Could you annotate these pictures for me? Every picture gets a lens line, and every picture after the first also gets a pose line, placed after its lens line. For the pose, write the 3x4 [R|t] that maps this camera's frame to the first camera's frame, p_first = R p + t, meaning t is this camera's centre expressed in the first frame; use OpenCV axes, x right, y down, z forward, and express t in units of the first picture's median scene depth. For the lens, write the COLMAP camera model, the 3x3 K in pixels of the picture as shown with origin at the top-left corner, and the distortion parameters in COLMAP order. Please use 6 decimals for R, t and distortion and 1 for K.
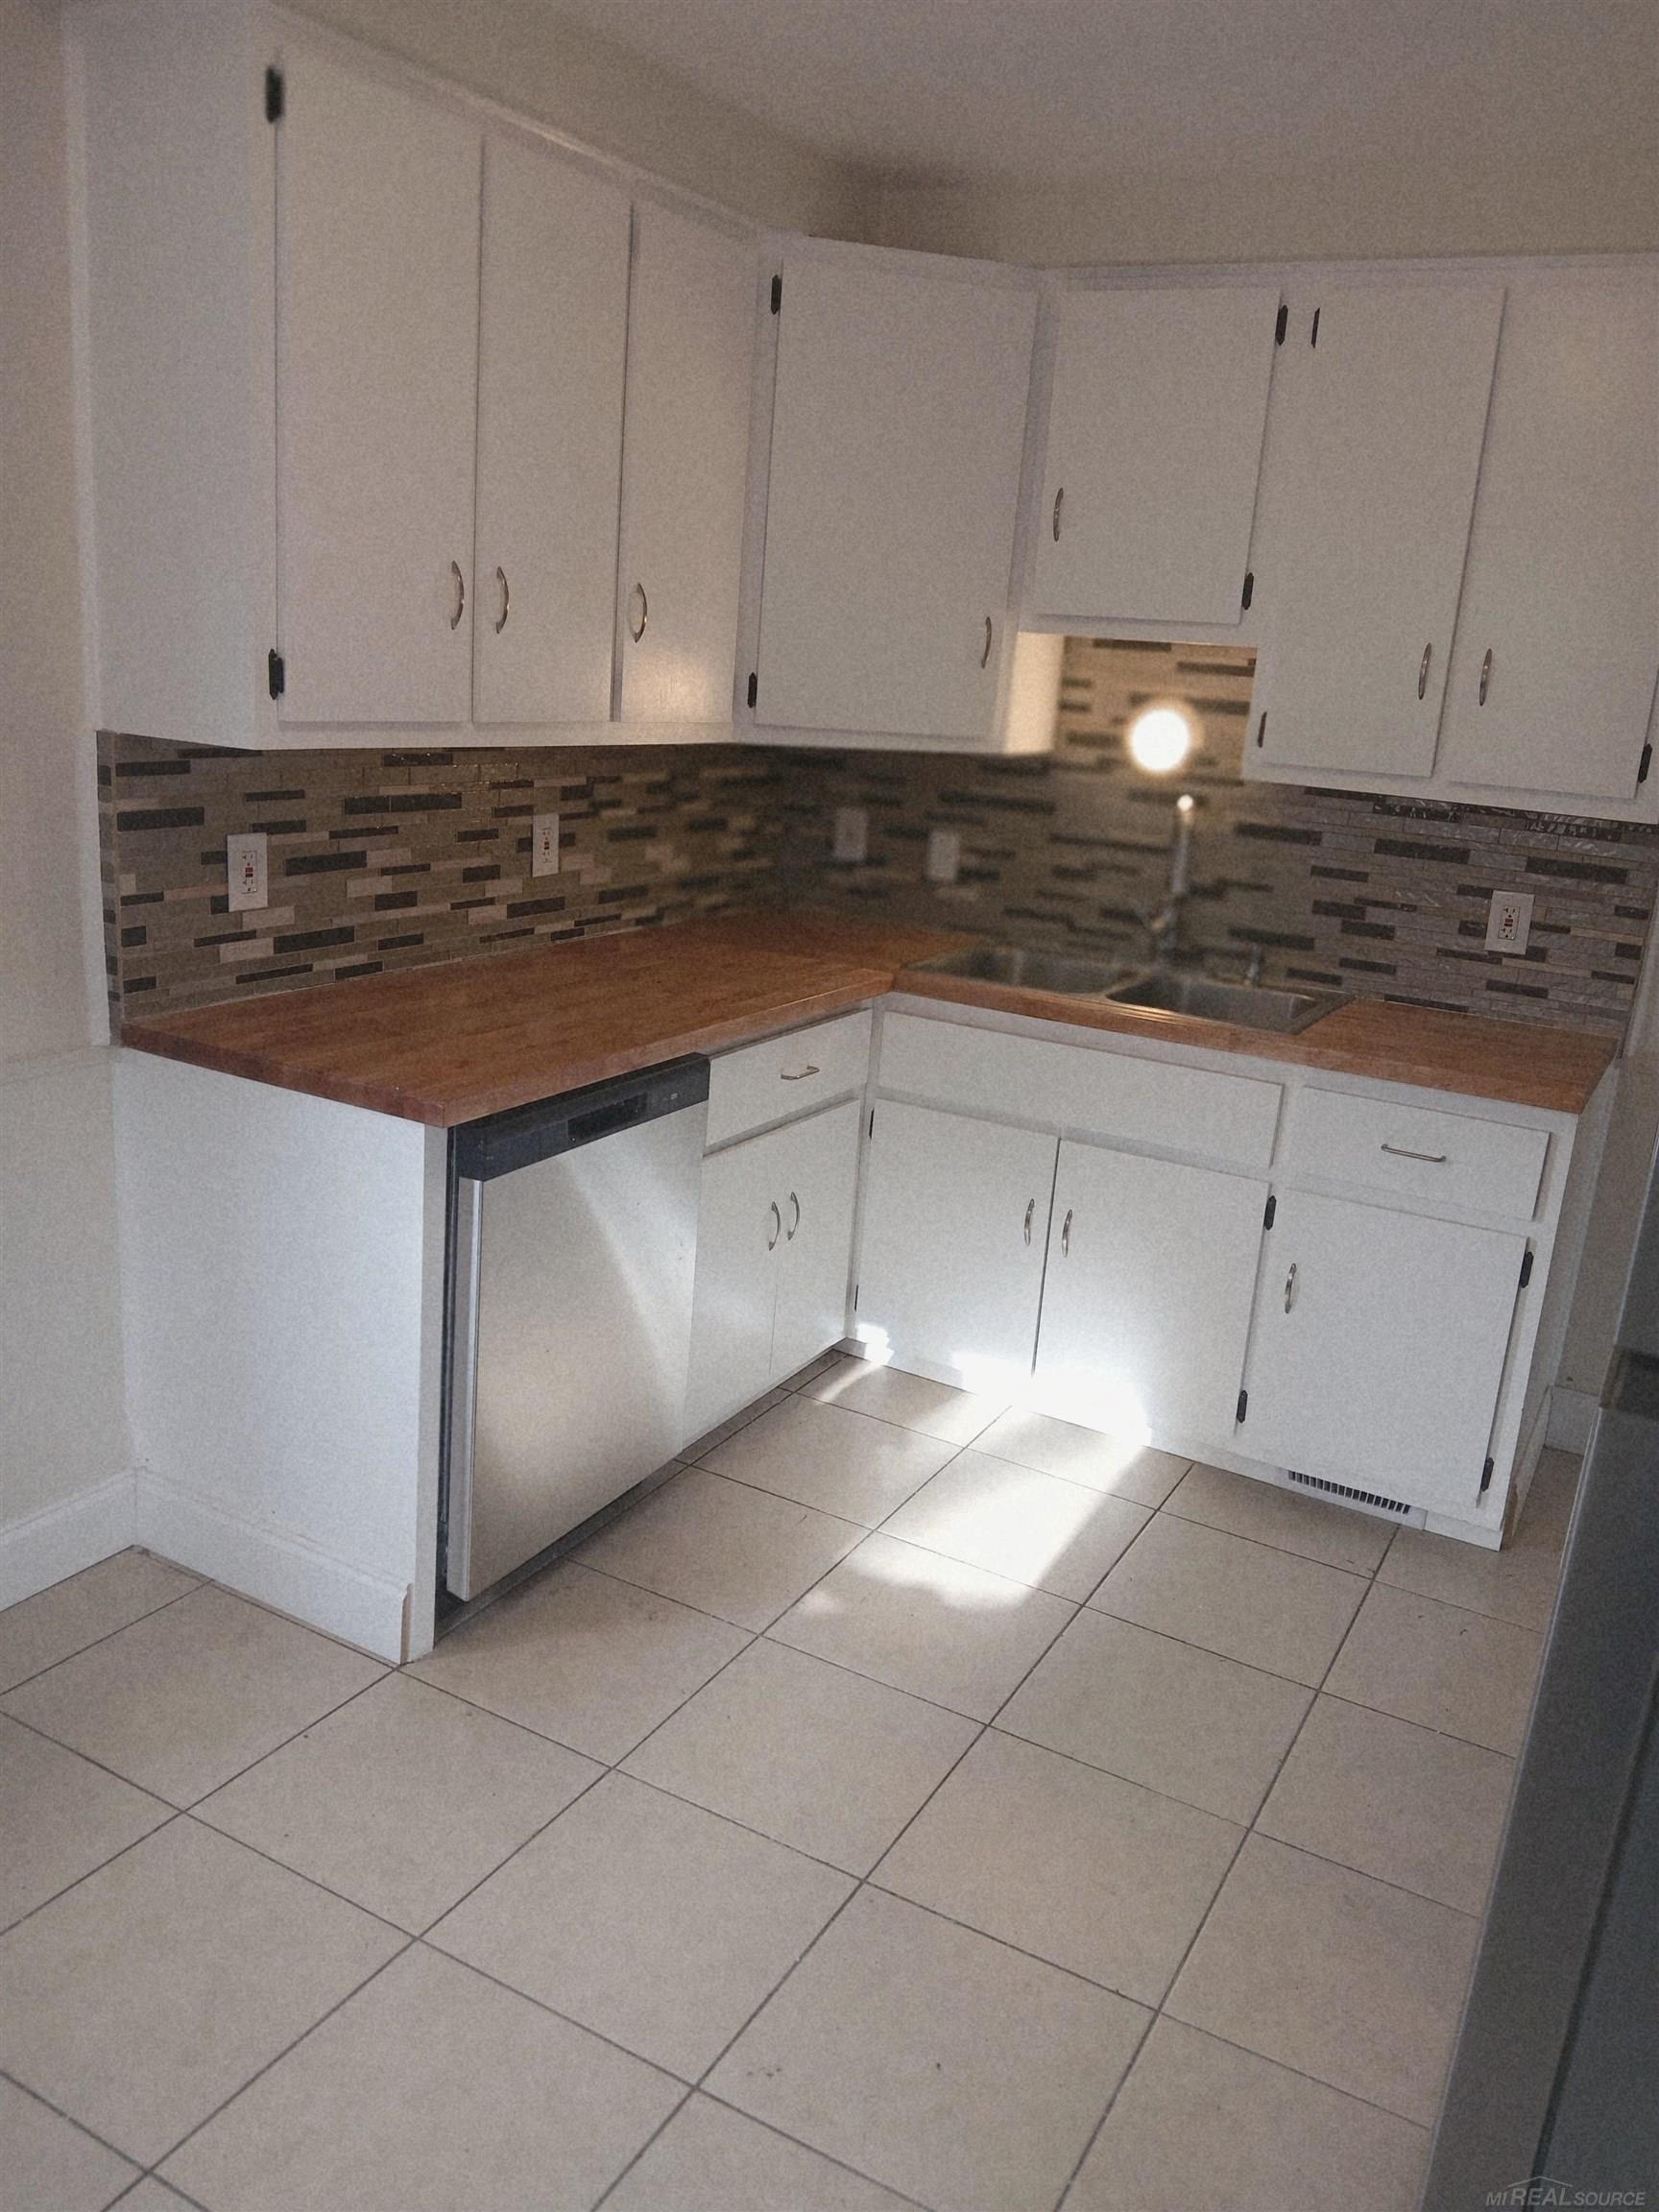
lens RADIAL K [[1703.1, 0, 829.5], [0, 1703.1, 1106.0], [0, 0, 1]] dist [0.138506, -0.318123]
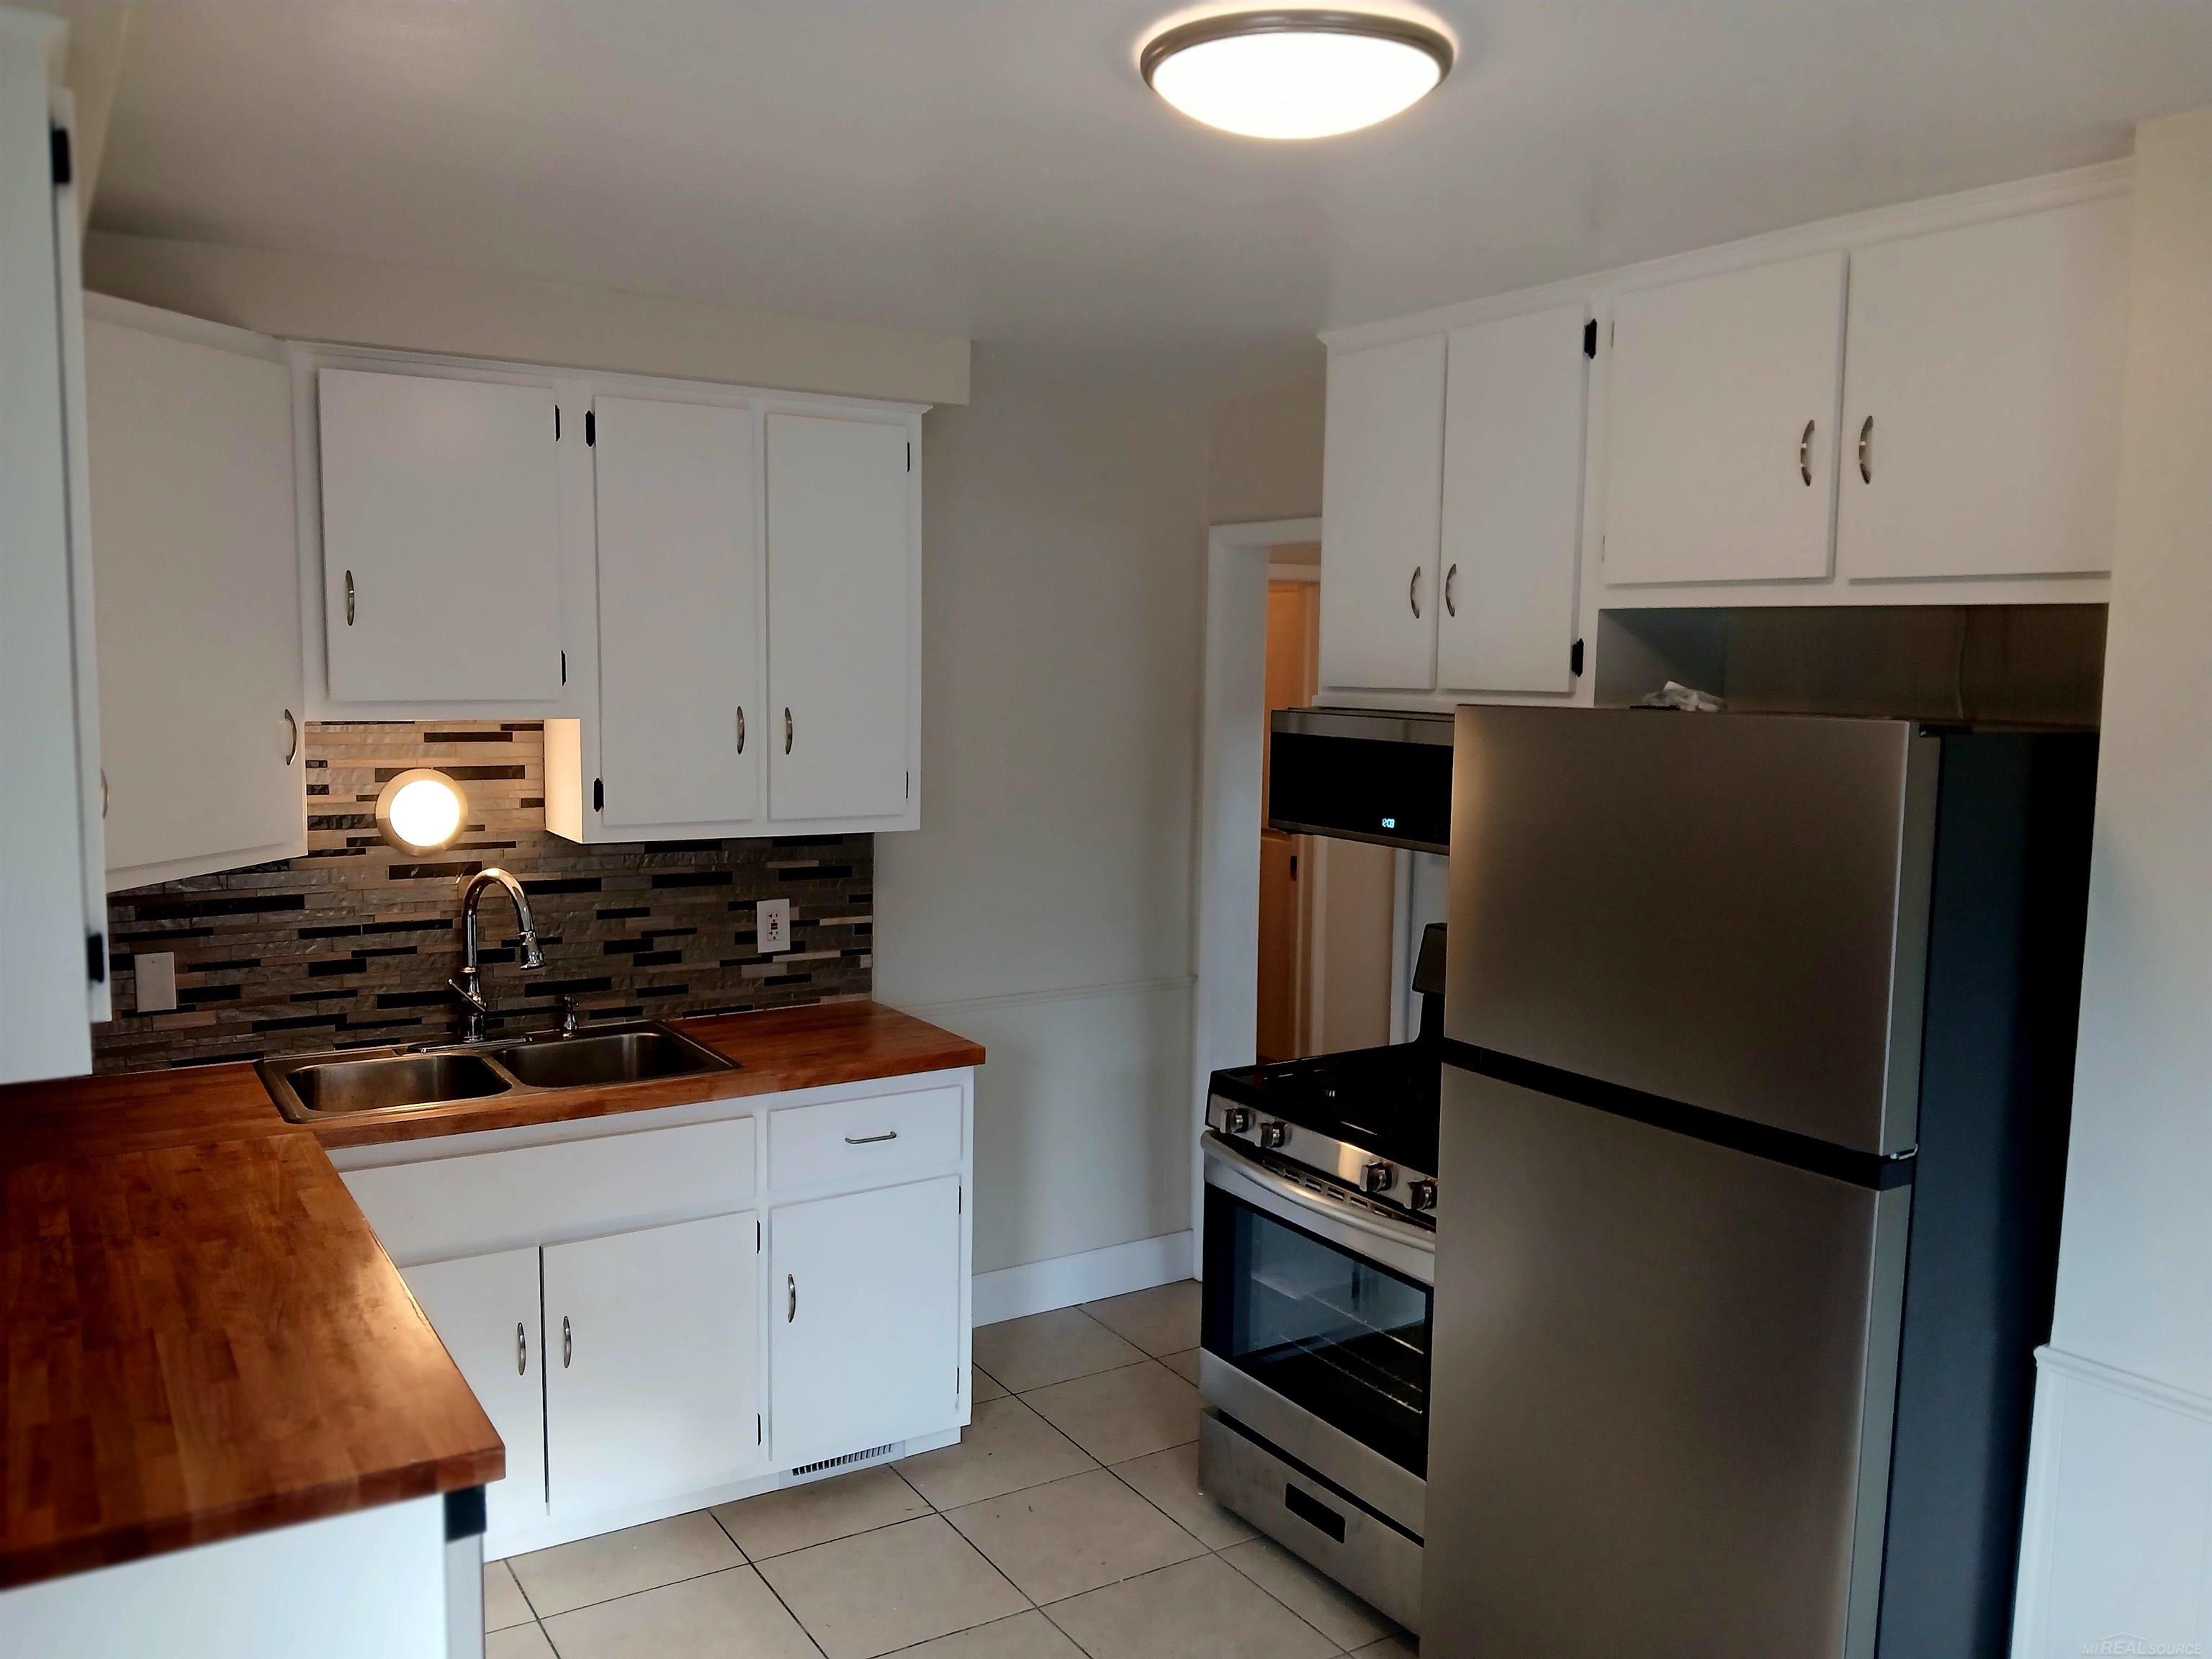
lens RADIAL K [[1703.1, 0, 1106.0], [0, 1703.1, 829.5], [0, 0, 1]] dist [0.138506, -0.318123]
pose [[0.478995, -0.153866, 0.864228, -0.460199], [0.247557, 0.968235, 0.035177, -0.146588], [-0.842188, 0.197096, 0.501870, 0.208896]]
